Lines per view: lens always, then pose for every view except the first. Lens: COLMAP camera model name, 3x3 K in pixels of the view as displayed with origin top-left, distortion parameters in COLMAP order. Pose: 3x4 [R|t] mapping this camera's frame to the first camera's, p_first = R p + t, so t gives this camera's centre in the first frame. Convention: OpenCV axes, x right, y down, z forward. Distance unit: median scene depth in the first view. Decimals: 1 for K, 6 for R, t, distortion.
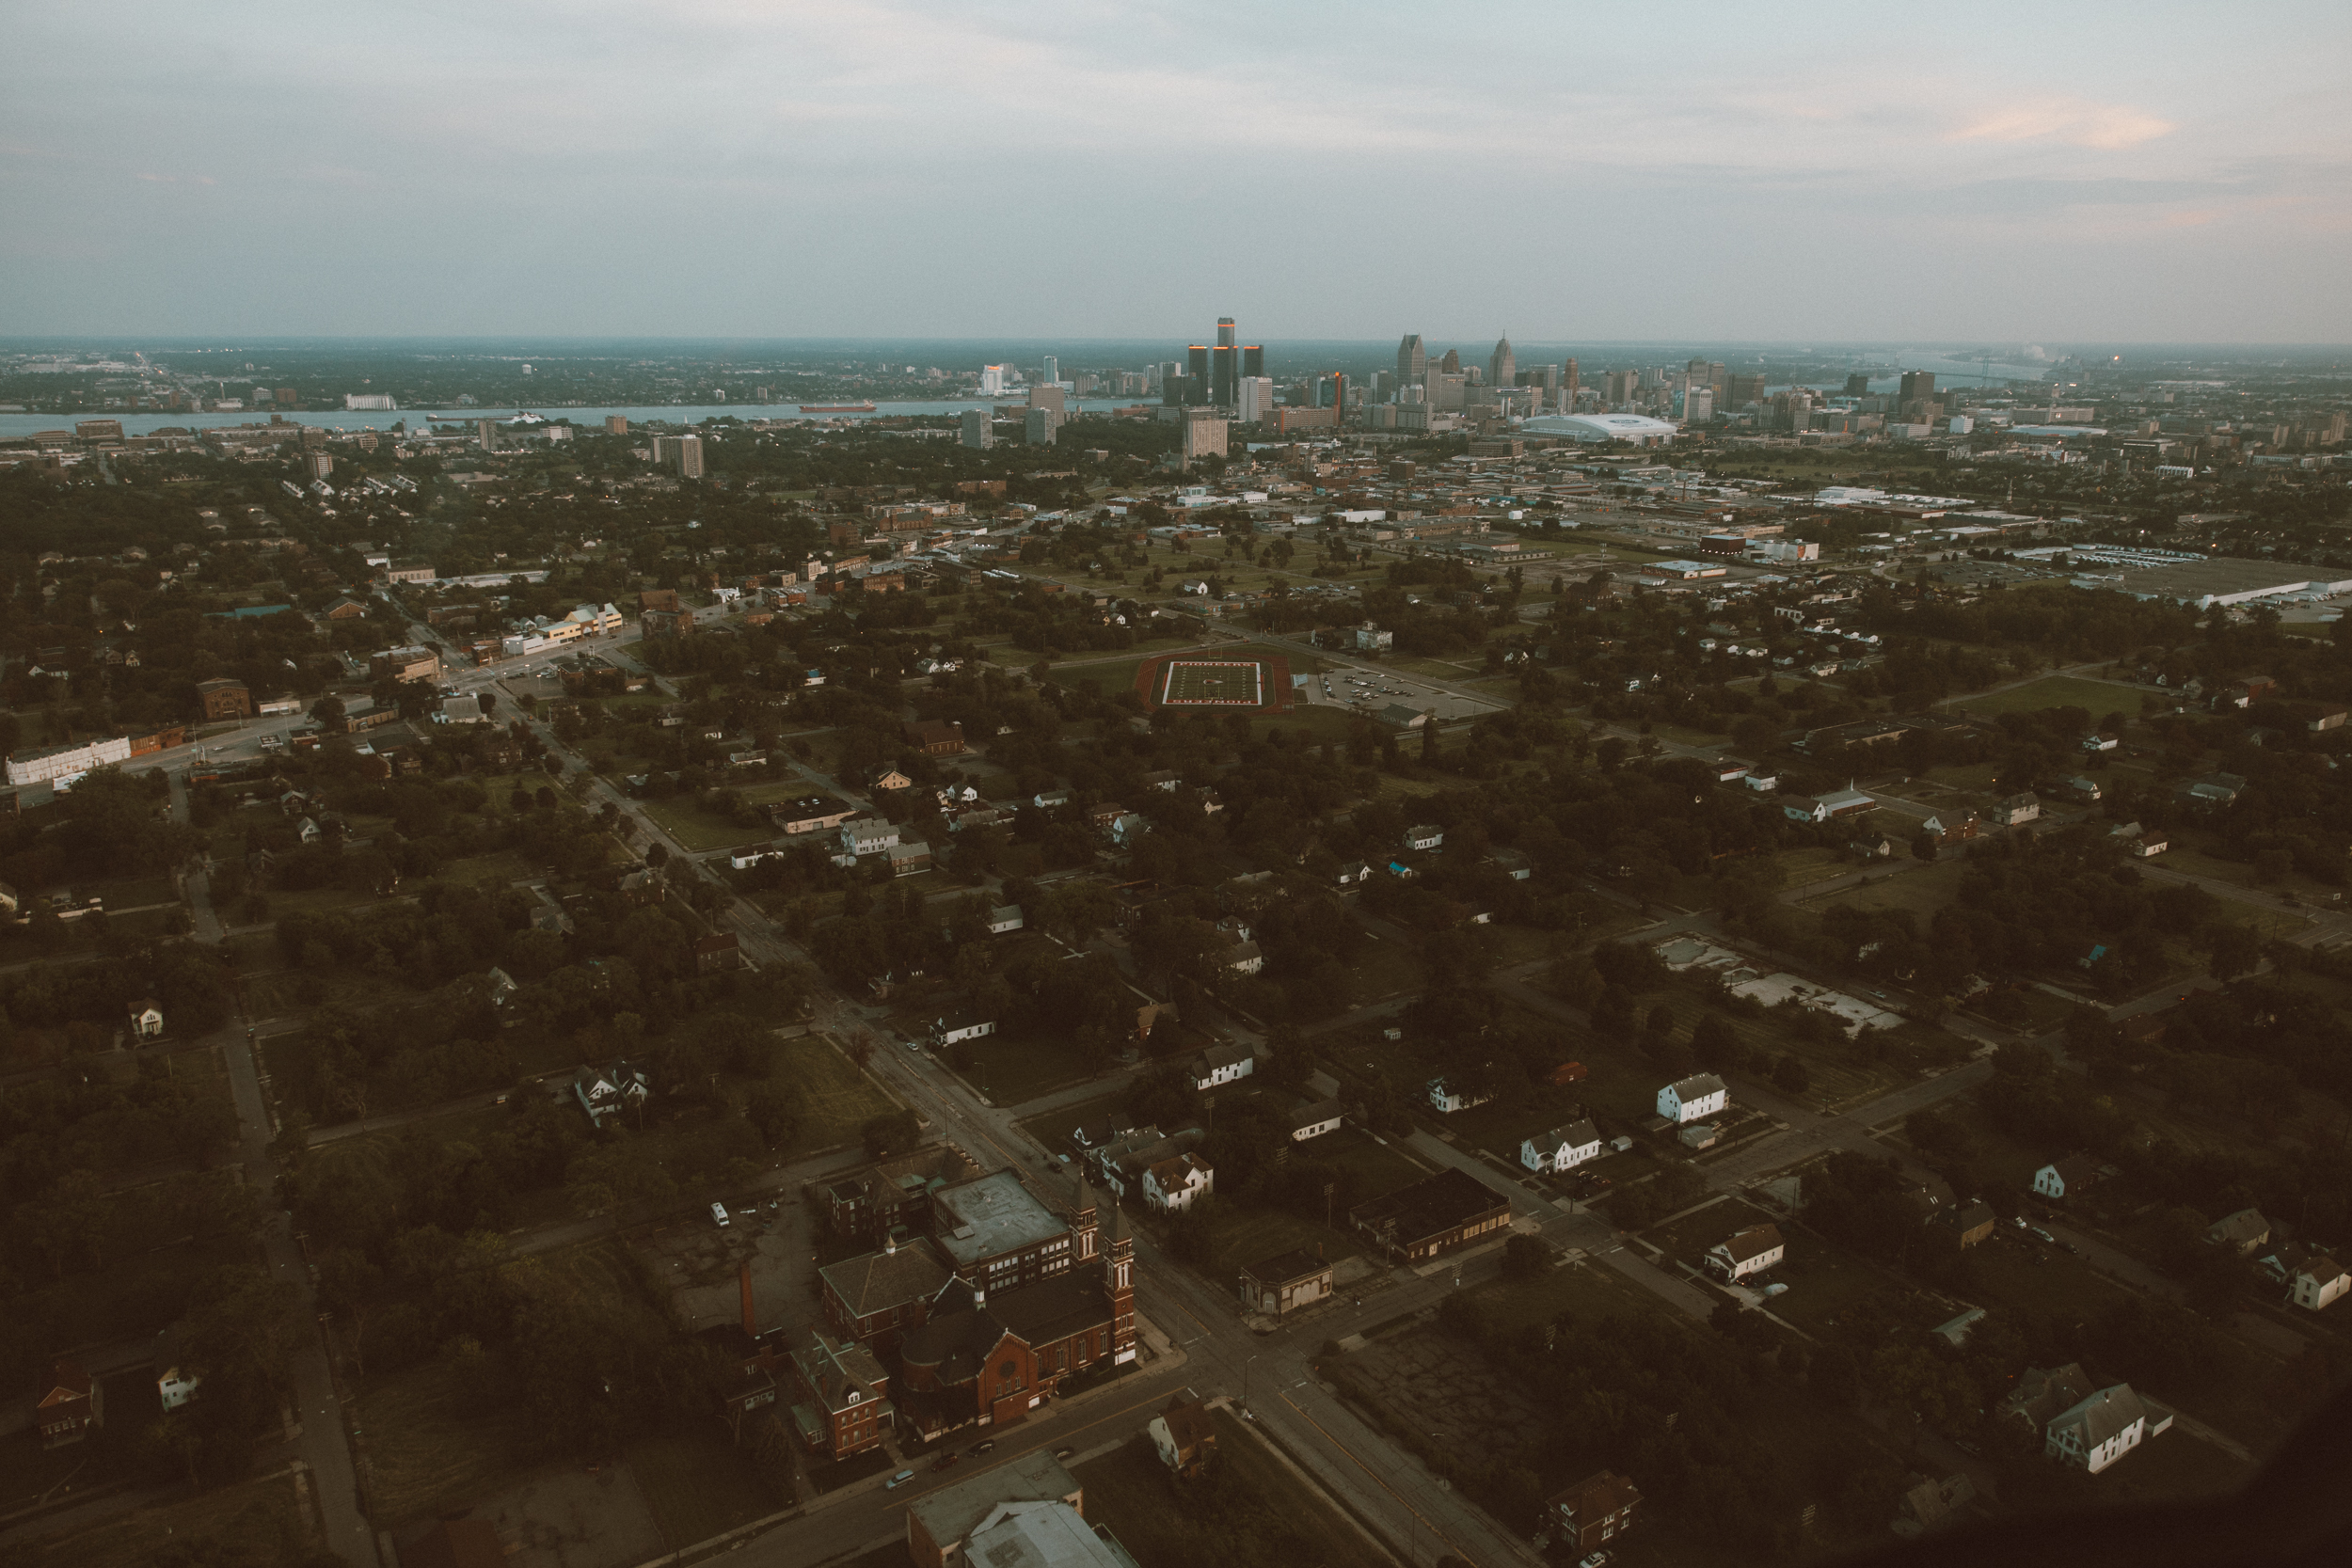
lens RADIAL K [[1662.7, 0, 1176.0], [0, 1662.7, 784.0], [0, 0, 1]] dist [-0.007592, -0.003768]
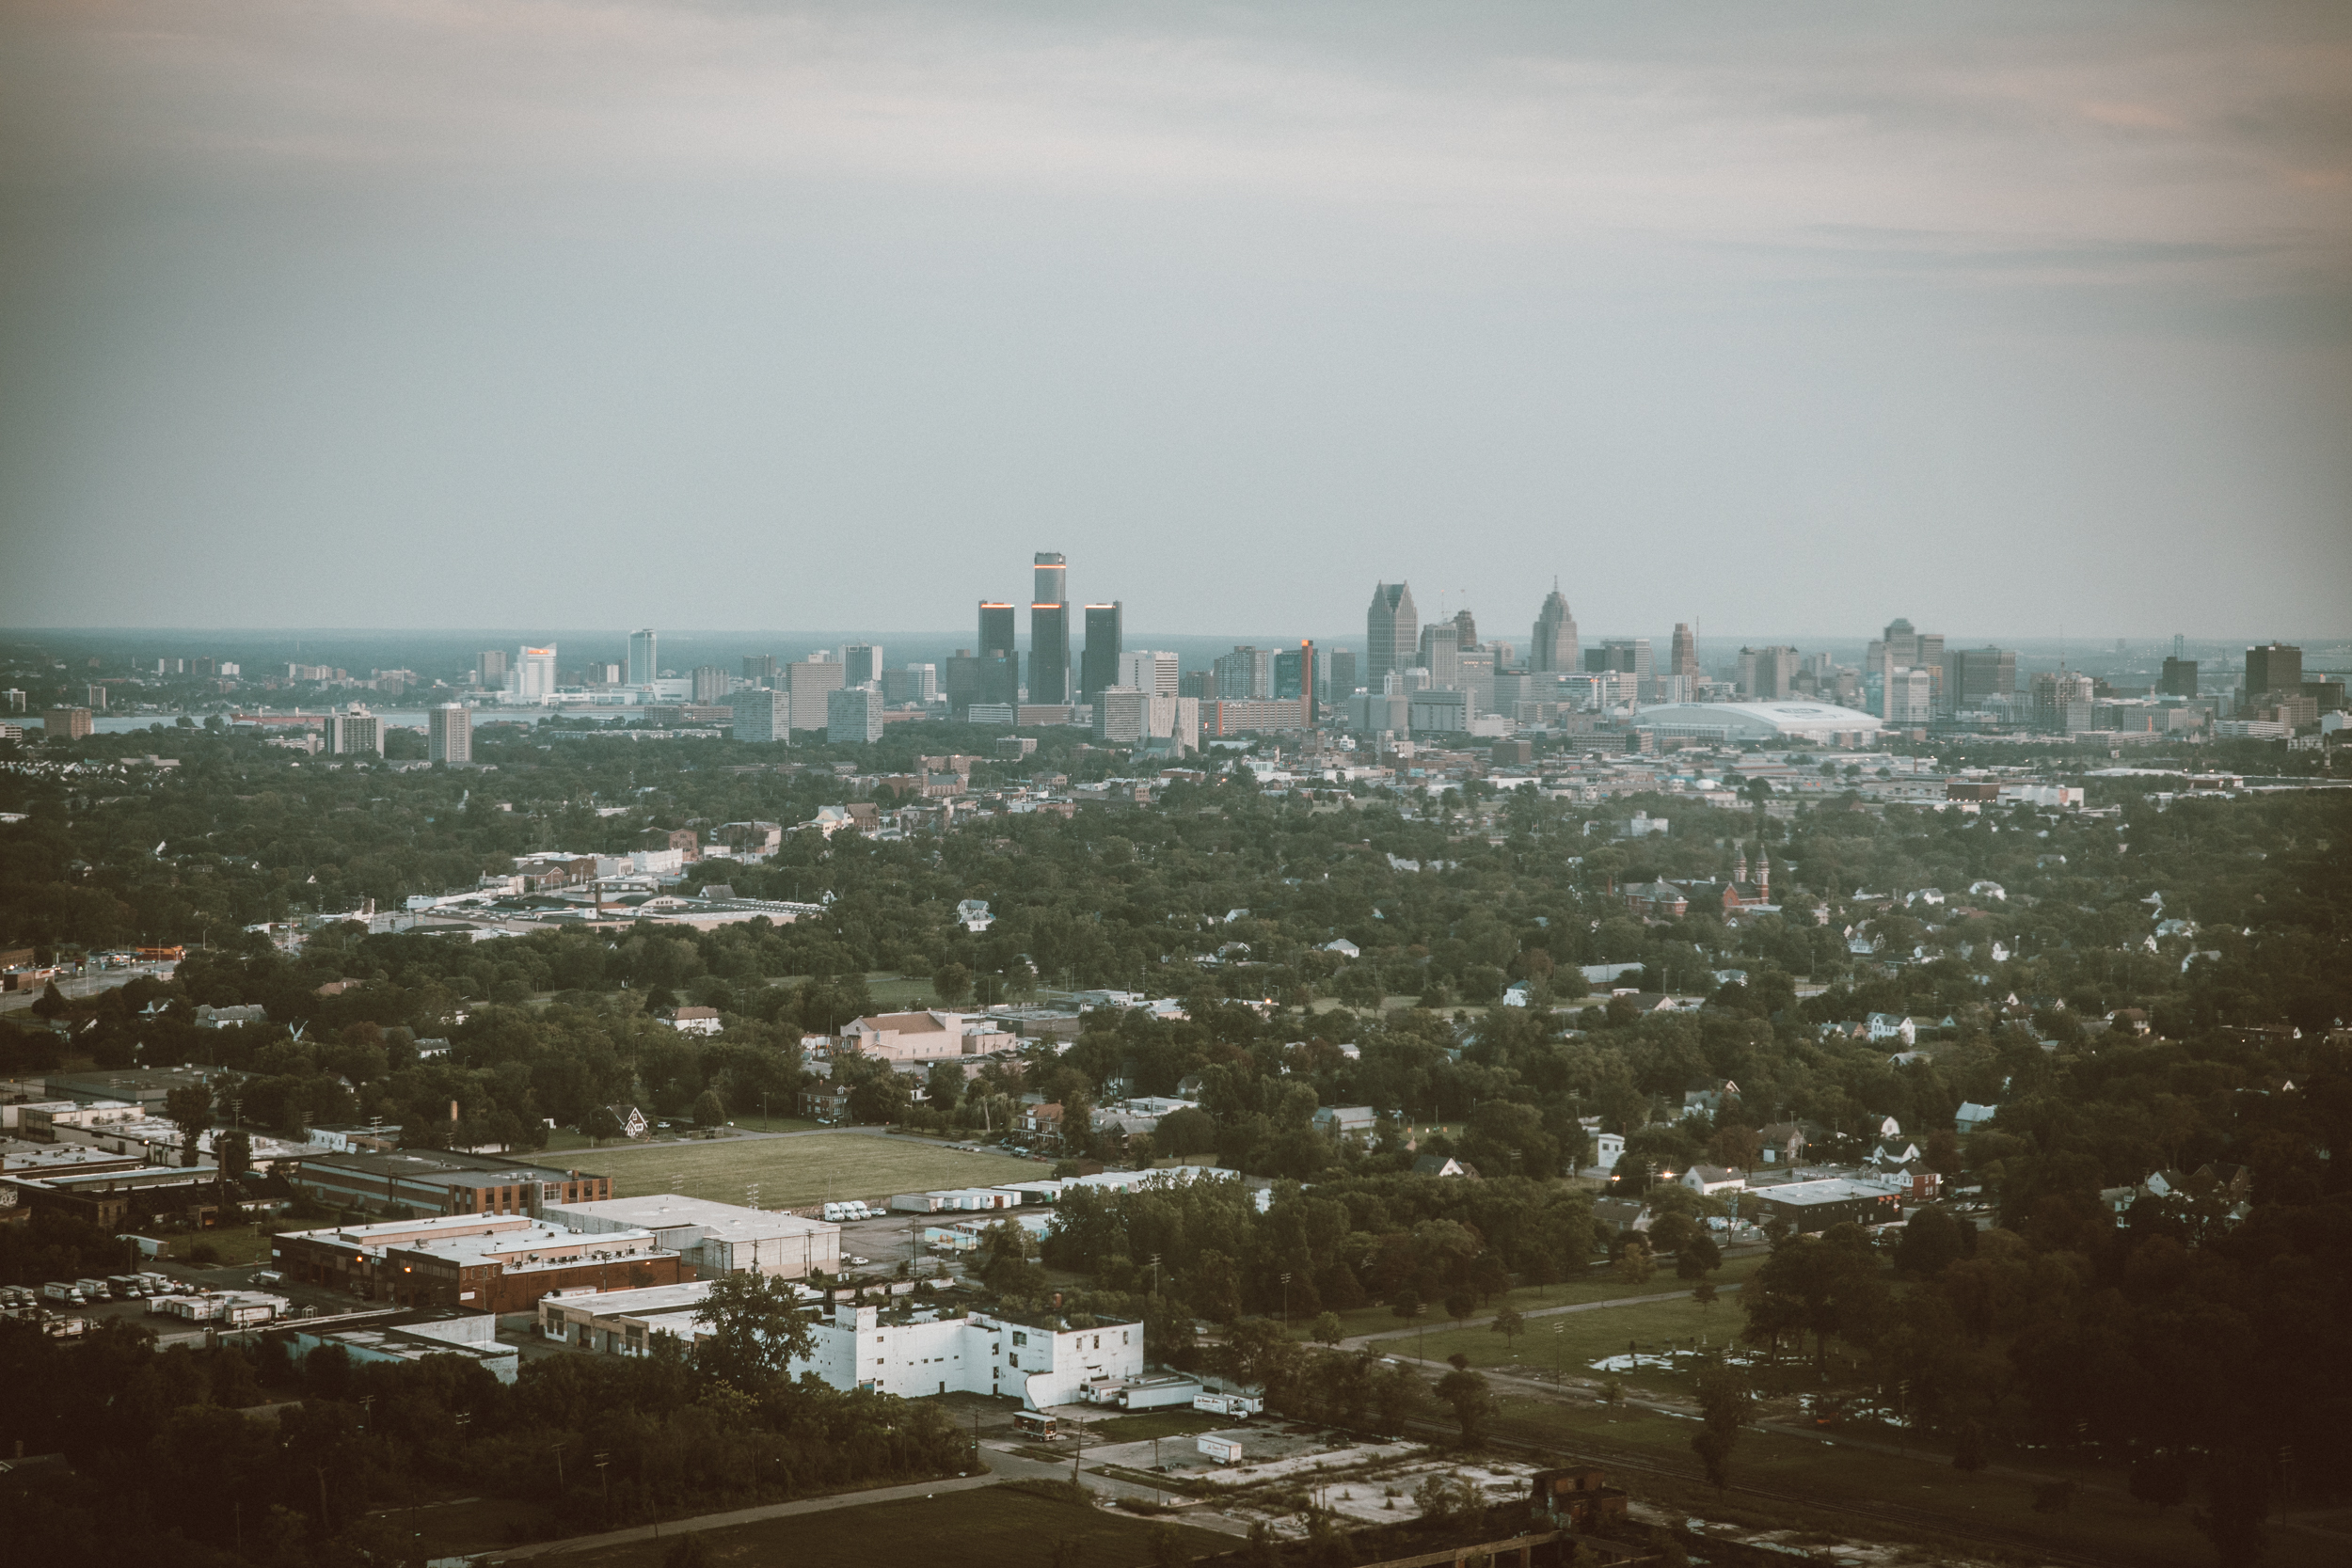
lens RADIAL K [[4631.3, 0, 1176.0], [0, 4631.3, 784.0], [0, 0, 1]] dist [-0.011538, 0.388432]
pose [[0.988851, -0.002637, 0.148883, -1.438906], [0.036643, 0.973407, -0.226134, 1.265243], [-0.144327, 0.229068, 0.962651, -4.120762]]
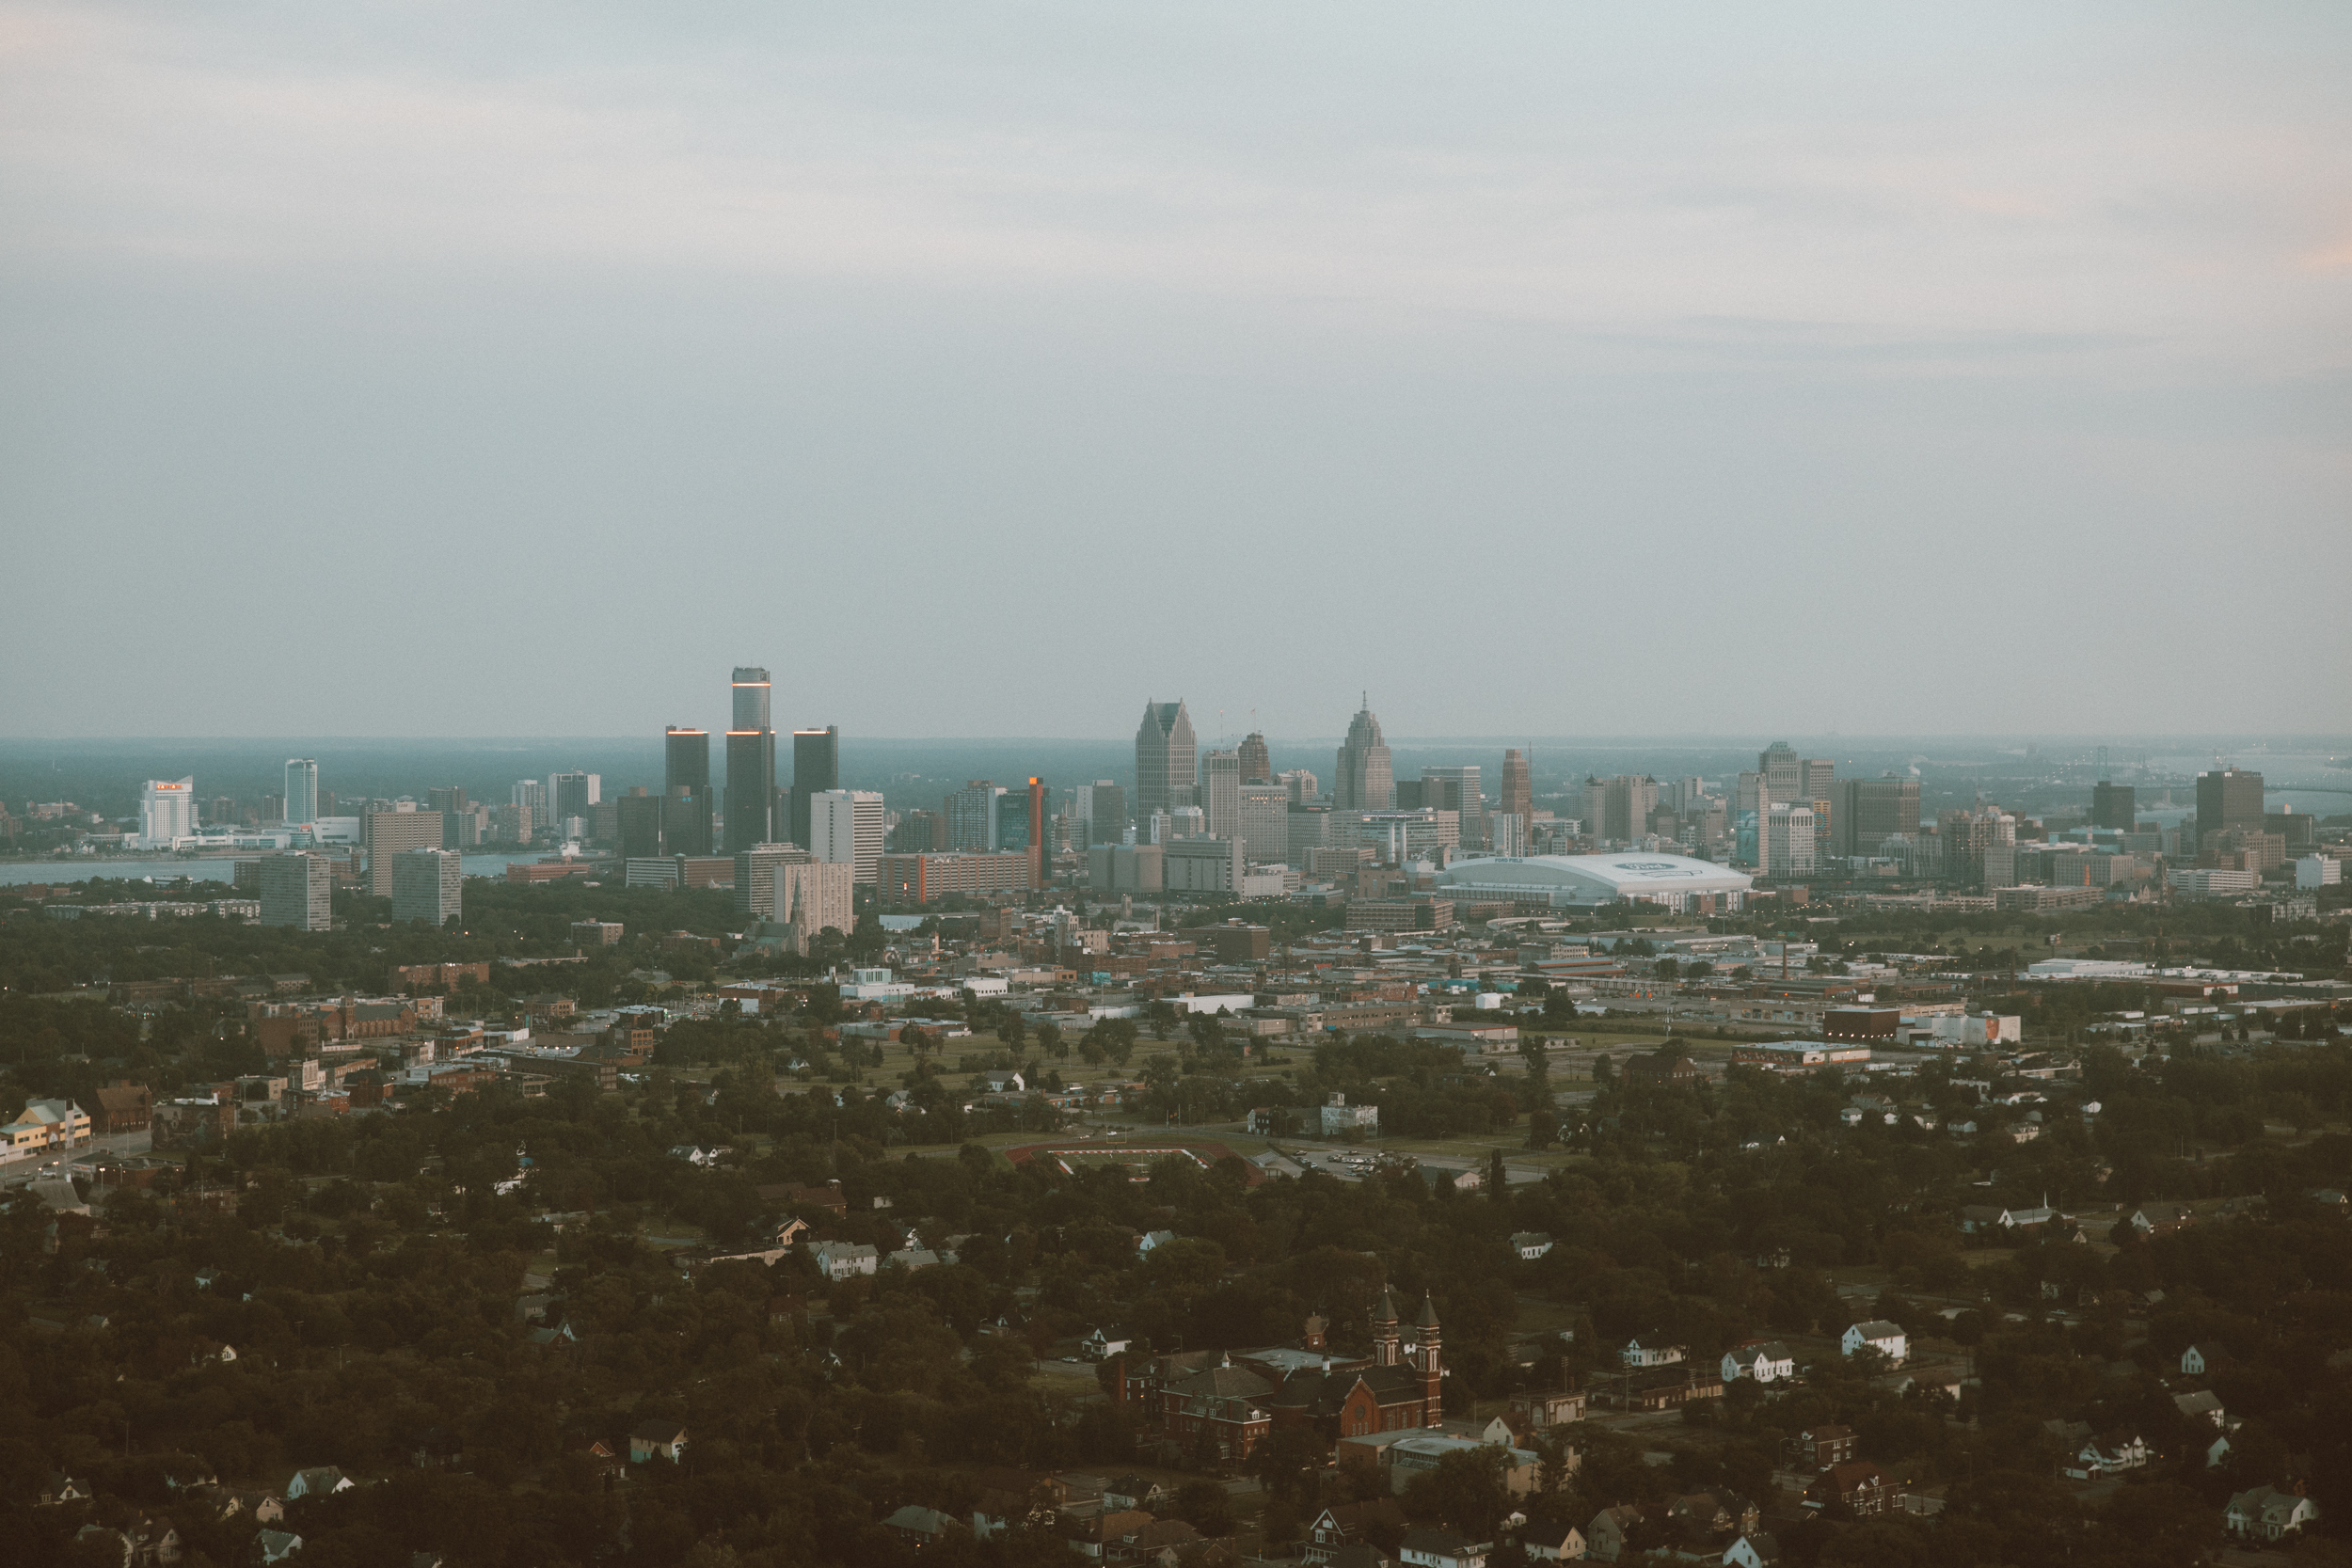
lens RADIAL K [[4588.4, 0, 1176.0], [0, 4588.4, 784.0], [0, 0, 1]] dist [-0.033008, 0.013178]
pose [[0.985888, -0.006325, 0.167287, -0.591621], [0.047869, 0.968213, -0.245505, 0.536351], [-0.160417, 0.250048, 0.954852, -1.736508]]
